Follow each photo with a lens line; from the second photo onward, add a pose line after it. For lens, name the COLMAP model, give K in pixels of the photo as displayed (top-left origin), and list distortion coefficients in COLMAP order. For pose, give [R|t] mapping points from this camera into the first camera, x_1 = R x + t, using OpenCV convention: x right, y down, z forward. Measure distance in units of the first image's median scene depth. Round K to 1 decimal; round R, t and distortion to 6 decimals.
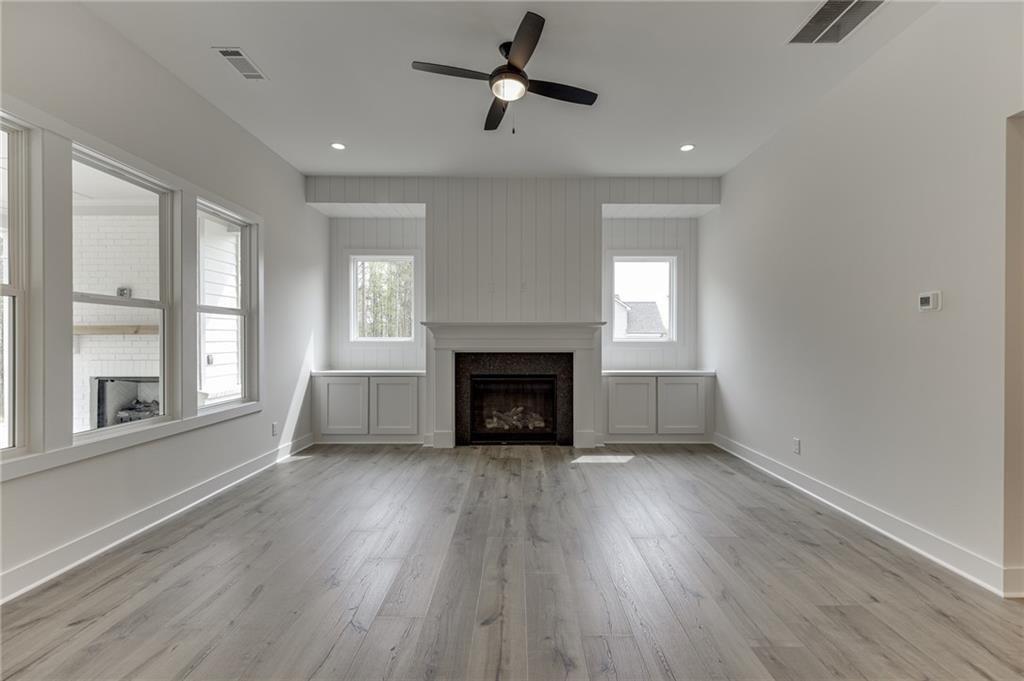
lens RADIAL K [[461.3, 0, 520.9], [0, 461.3, 342.6], [0, 0, 1]] dist [0.005801, 0.000275]
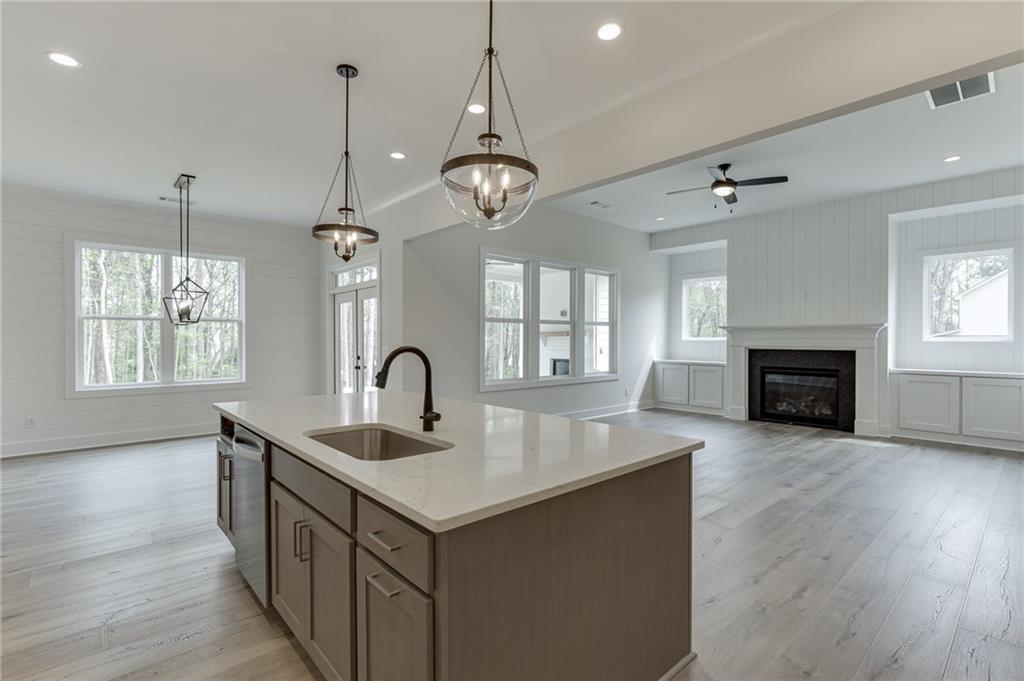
lens RADIAL K [[477.3, 0, 519.7], [0, 477.3, 342.2], [0, 0, 1]] dist [-0.002090, -0.000483]
pose [[0.669619, 0.005667, -0.742683, 0.435939], [-0.005956, 0.999980, 0.002261, 0.002974], [0.742681, 0.002910, 0.669639, -0.401205]]
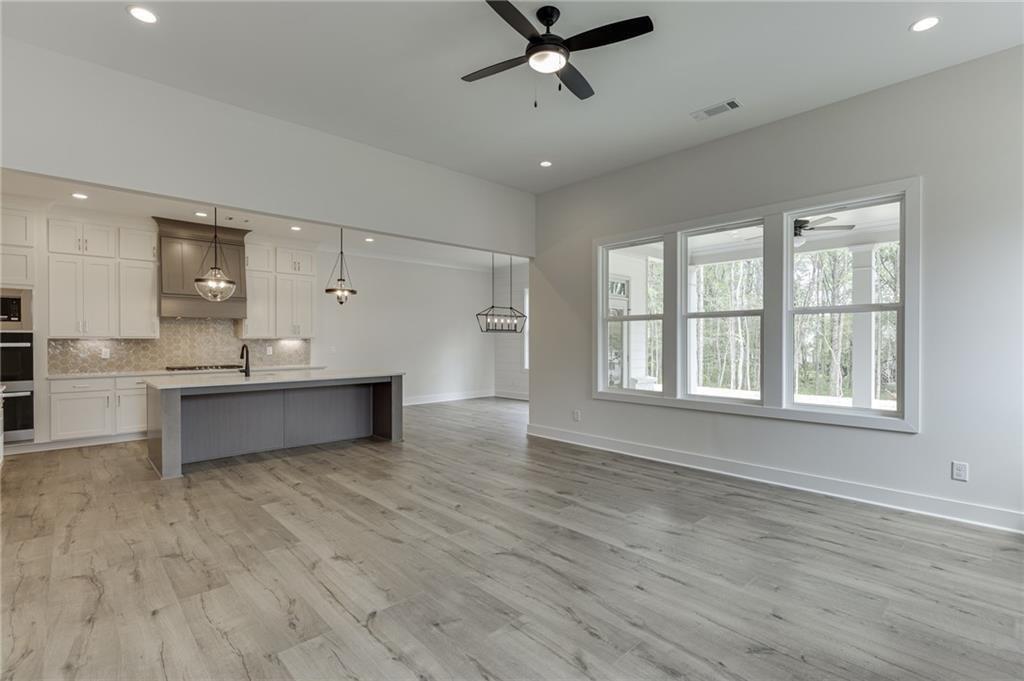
lens RADIAL K [[477.3, 0, 519.7], [0, 477.3, 342.2], [0, 0, 1]] dist [-0.002090, -0.000483]
pose [[-0.730802, 0.004070, -0.682577, 0.368798], [-0.003027, 0.999953, 0.009203, -0.007800], [0.682582, 0.008792, -0.730756, 0.934514]]
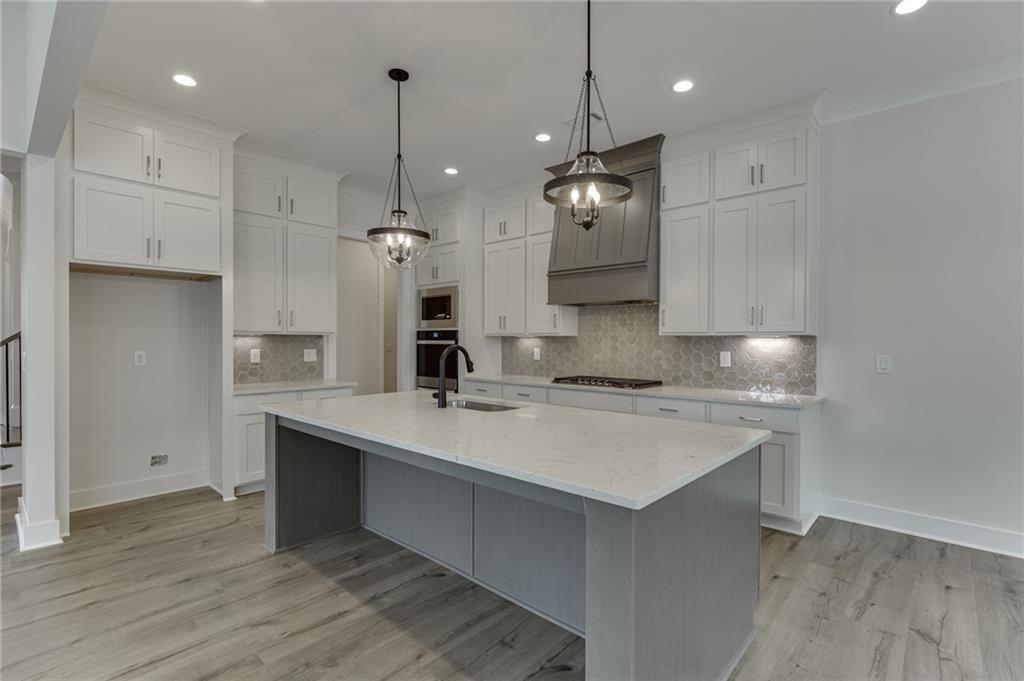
lens RADIAL K [[477.3, 0, 519.7], [0, 477.3, 342.2], [0, 0, 1]] dist [-0.002090, -0.000483]
pose [[-0.737426, -0.005676, 0.675404, -0.314003], [0.001032, 0.999954, 0.009531, 0.000043], [-0.675427, 0.007725, -0.737386, 0.130092]]
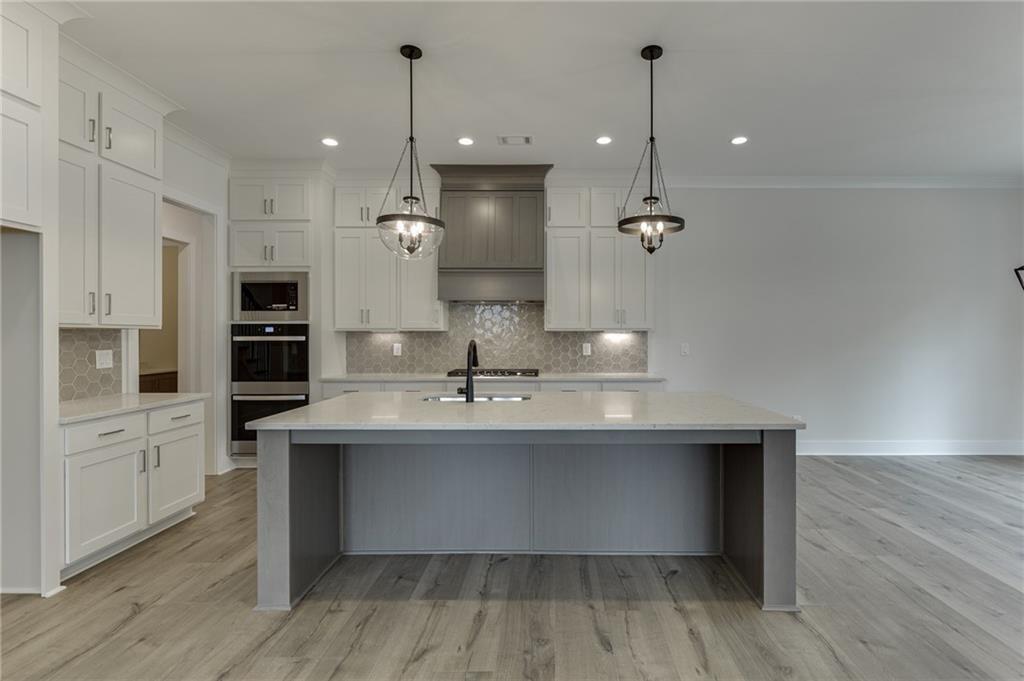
lens RADIAL K [[486.8, 0, 546.5], [0, 486.8, 334.4], [0, 0, 1]] dist [0.000539, -0.000083]
pose [[-0.999882, 0.000864, 0.015364, 0.007817], [0.000953, 0.999983, 0.005743, -0.001507], [-0.015359, 0.005757, -0.999865, 0.339713]]
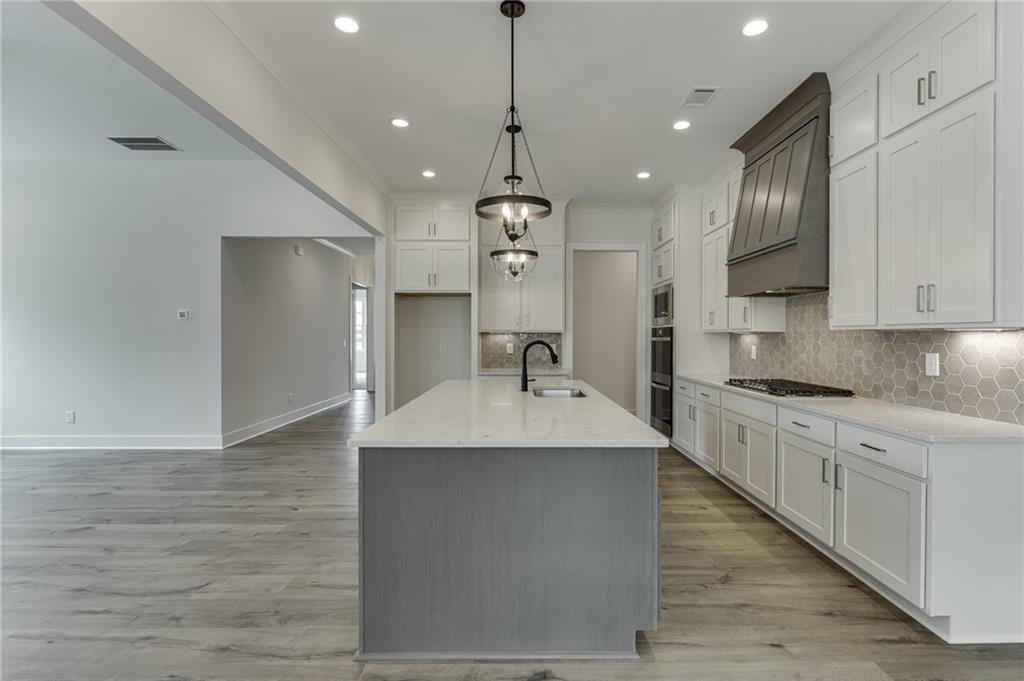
lens RADIAL K [[477.7, 0, 524.2], [0, 477.7, 338.8], [0, 0, 1]] dist [-0.005436, -0.000540]
pose [[-0.002264, -0.005498, 0.999982, -0.539771], [0.004576, 0.999974, 0.005509, 0.002249], [-0.999987, 0.004588, -0.002239, -0.194631]]
